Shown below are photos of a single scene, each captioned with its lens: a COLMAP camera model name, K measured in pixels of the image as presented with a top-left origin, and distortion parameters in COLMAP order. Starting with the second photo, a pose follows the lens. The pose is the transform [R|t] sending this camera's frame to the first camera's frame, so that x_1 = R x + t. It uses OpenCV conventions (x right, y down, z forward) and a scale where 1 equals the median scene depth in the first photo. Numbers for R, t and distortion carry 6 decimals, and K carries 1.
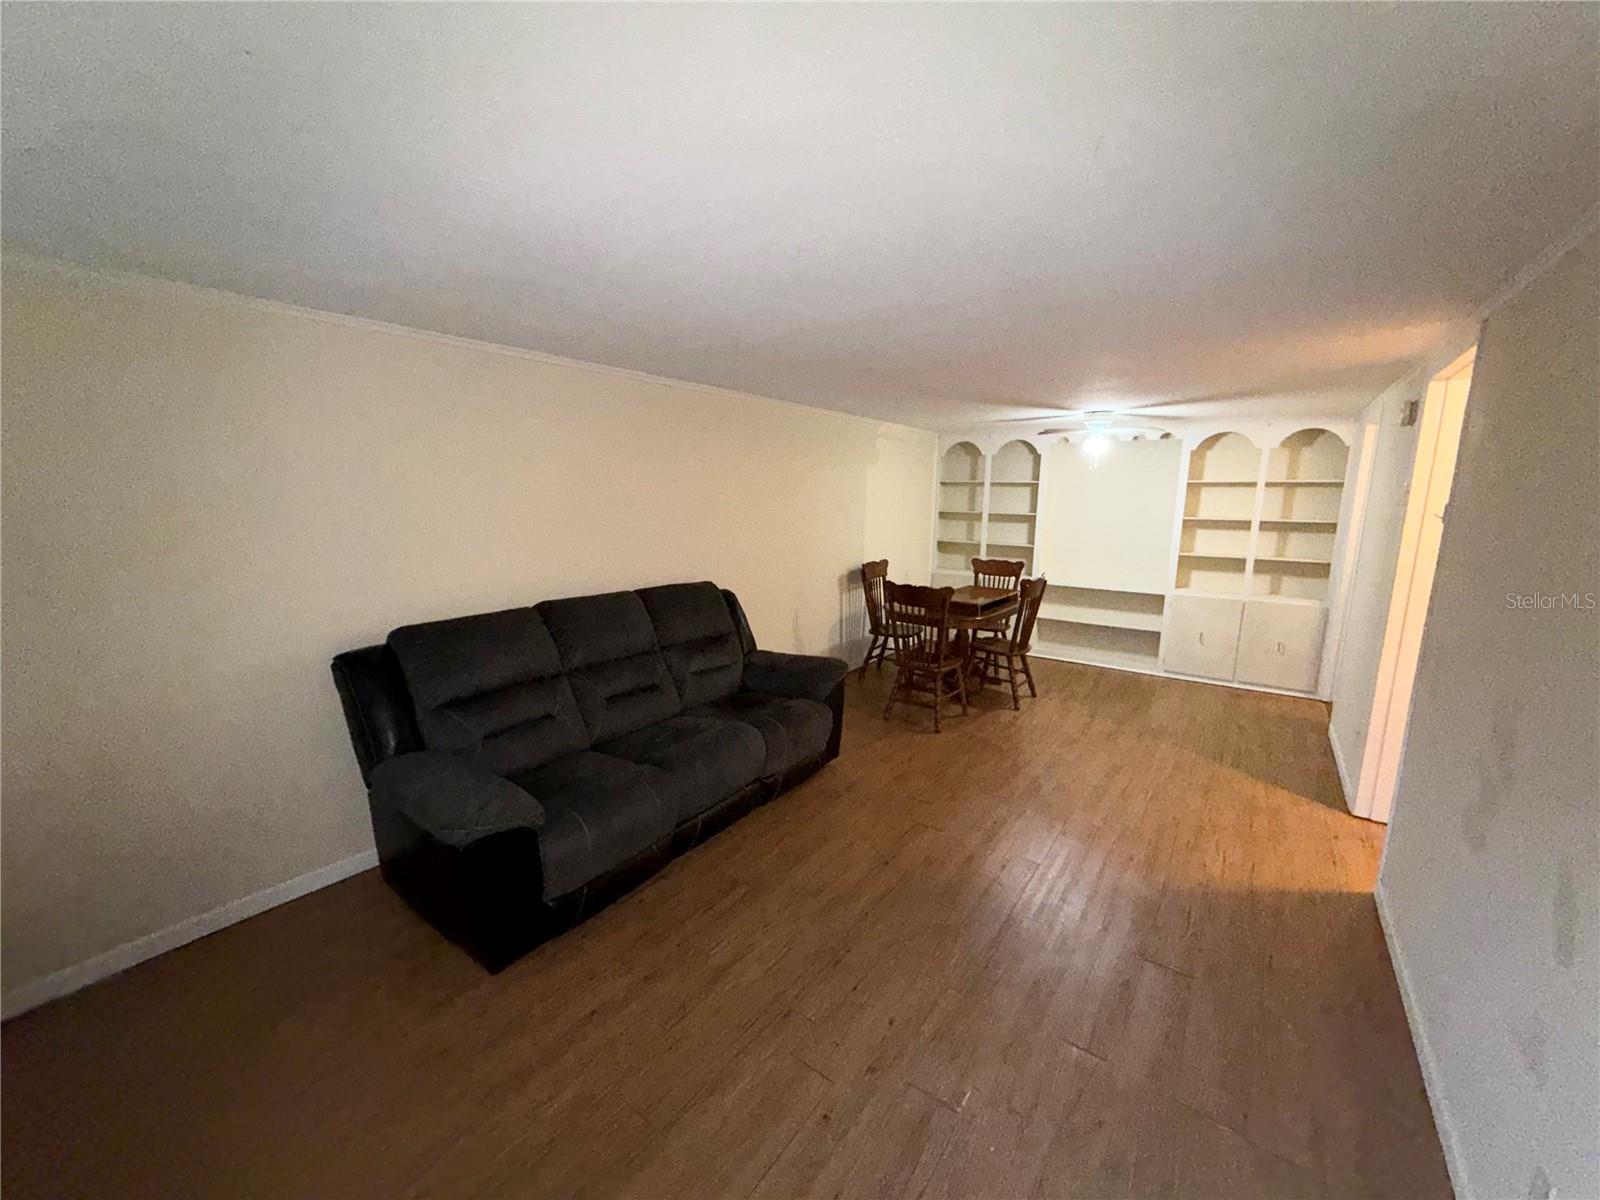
lens RADIAL K [[644.5, 0, 800.5], [0, 644.5, 608.0], [0, 0, 1]] dist [0.012536, -0.000712]
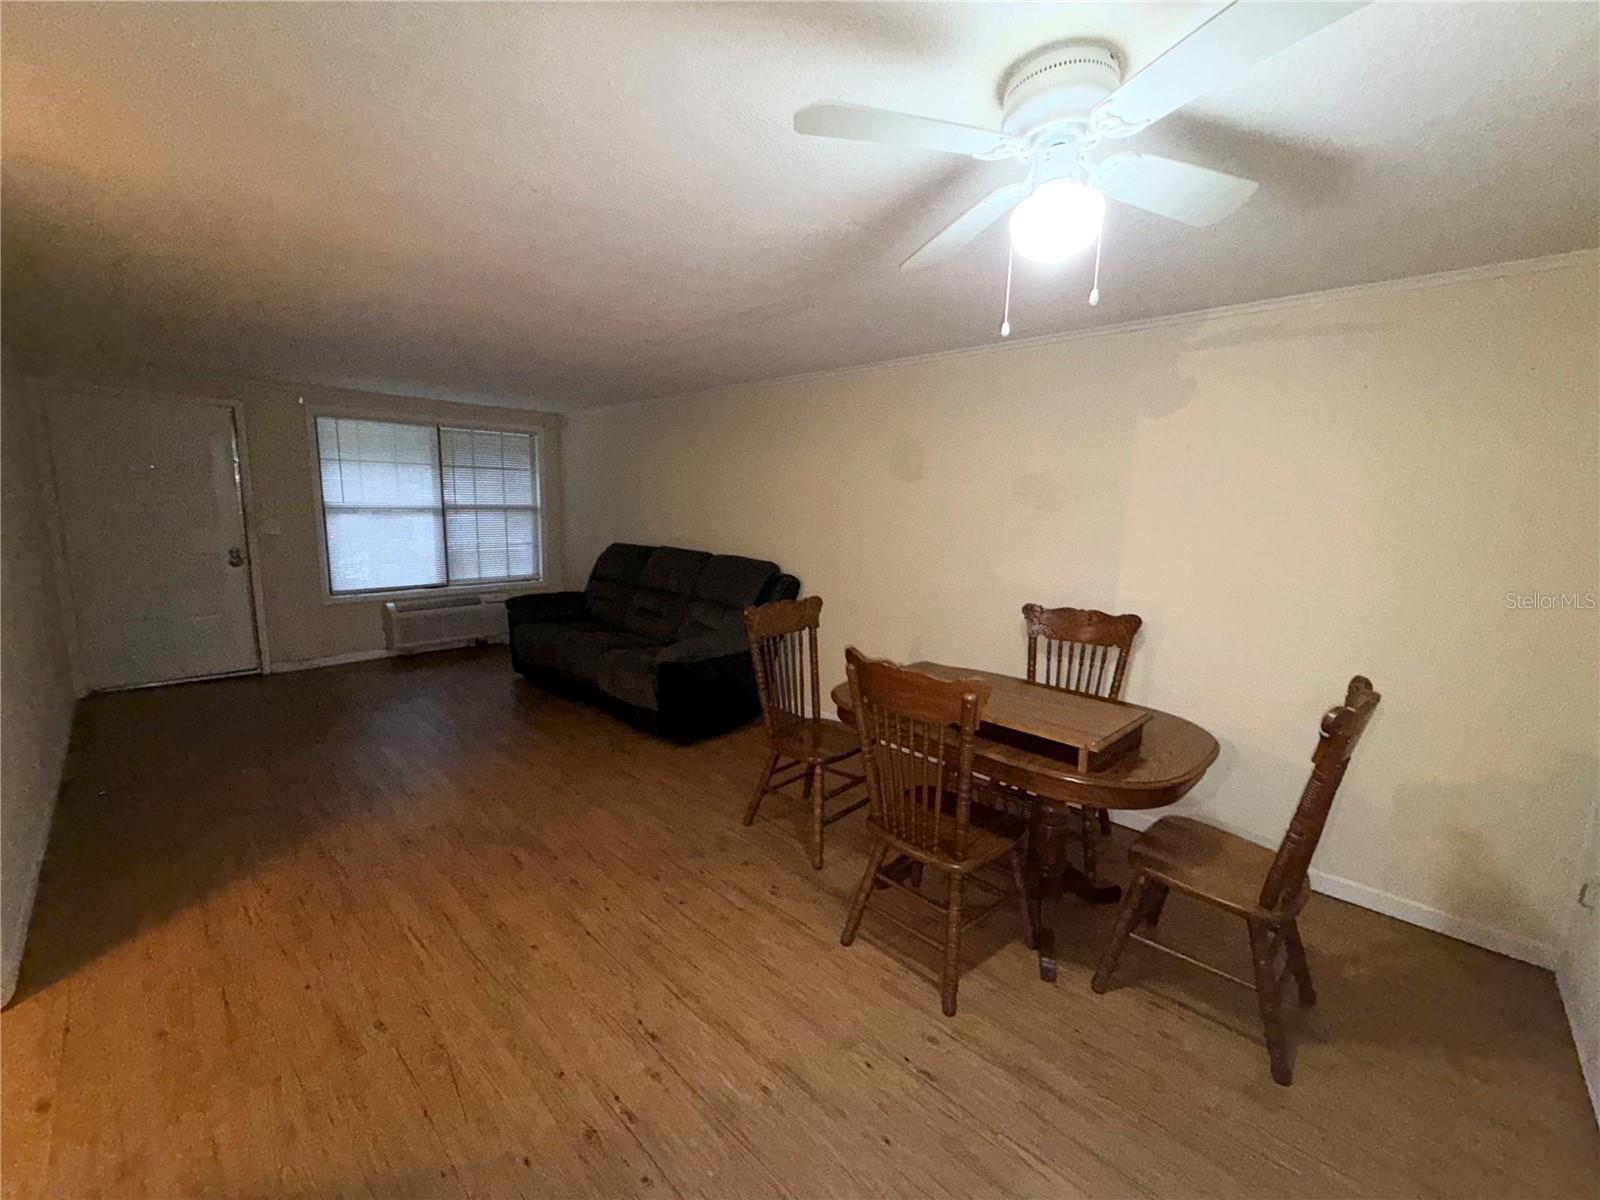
lens RADIAL K [[644.5, 0, 804.0], [0, 644.5, 601.8], [0, 0, 1]] dist [0.012536, -0.000712]
pose [[-0.130045, 0.156469, -0.979084, 0.644161], [-0.208611, 0.961048, 0.181295, -0.124798], [0.969314, 0.227824, -0.092338, 0.837541]]
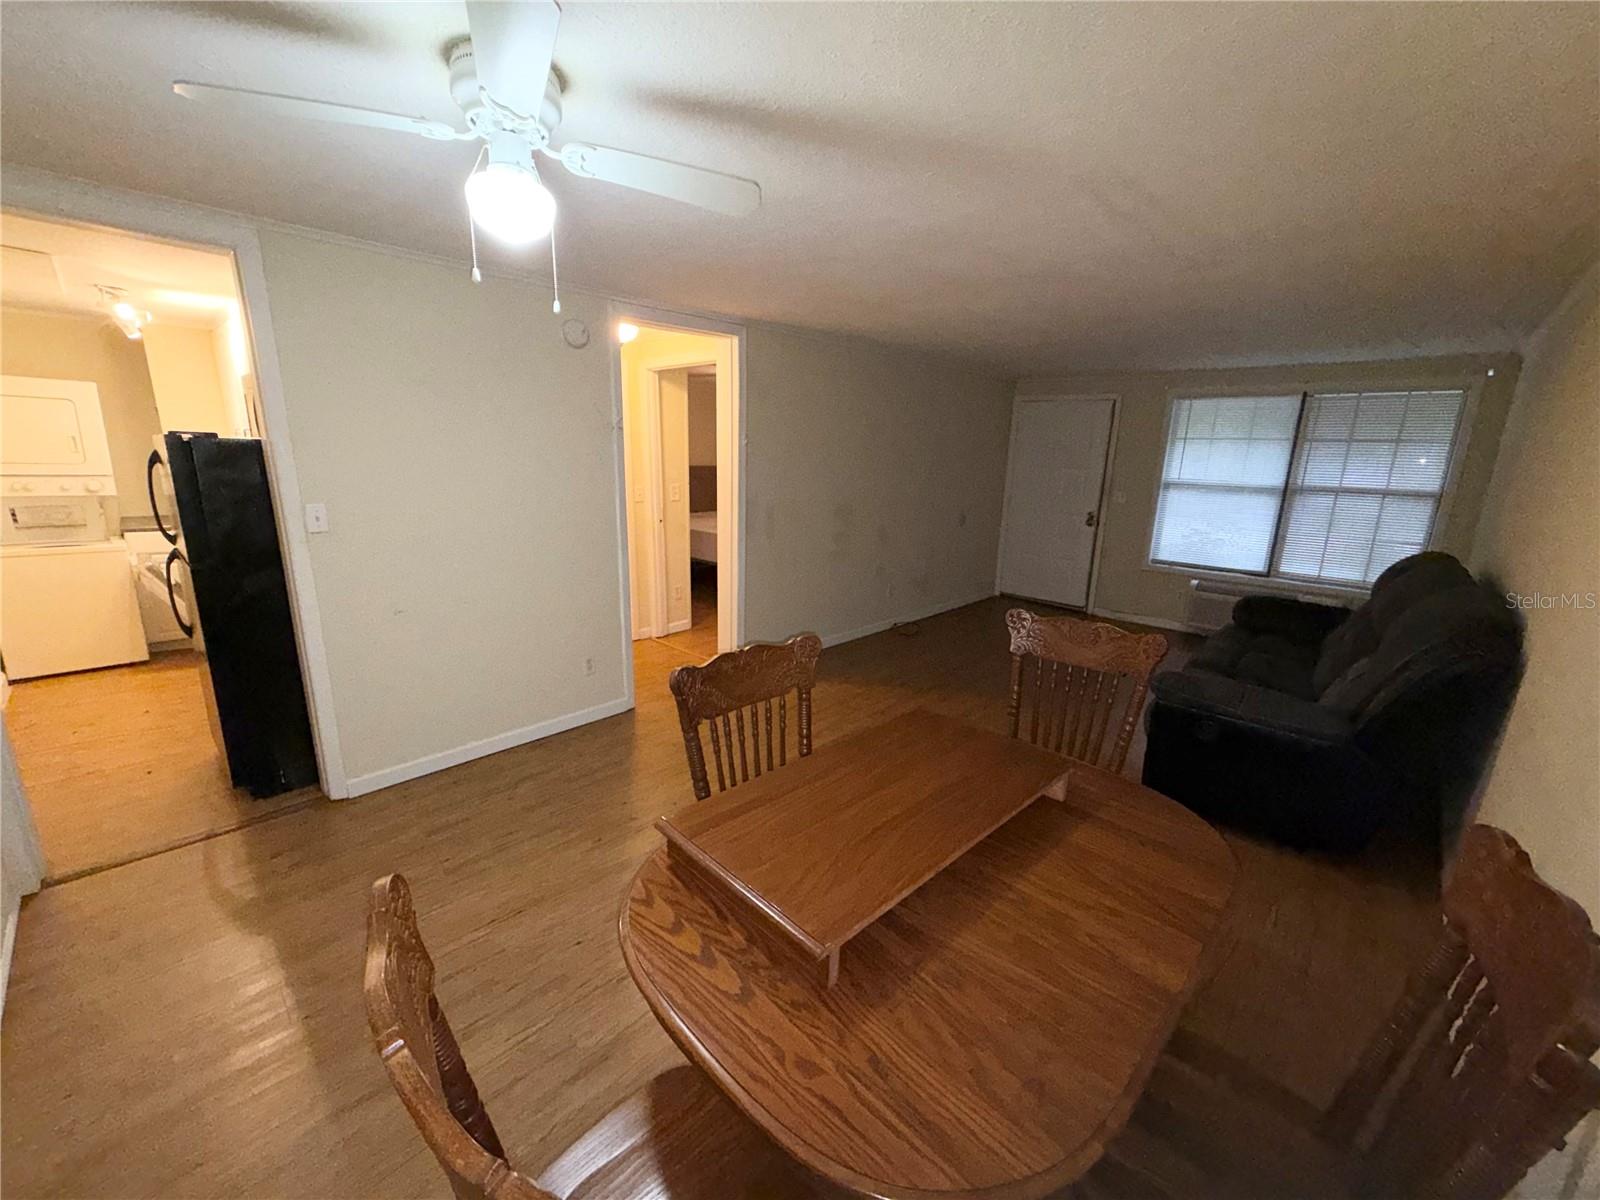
lens RADIAL K [[644.5, 0, 797.7], [0, 644.5, 605.0], [0, 0, 1]] dist [0.012536, -0.000712]
pose [[-0.992199, -0.058884, 0.109878, 0.251519], [-0.008993, 0.912923, 0.408034, -0.179376], [-0.124337, 0.403863, -0.906331, 1.134570]]
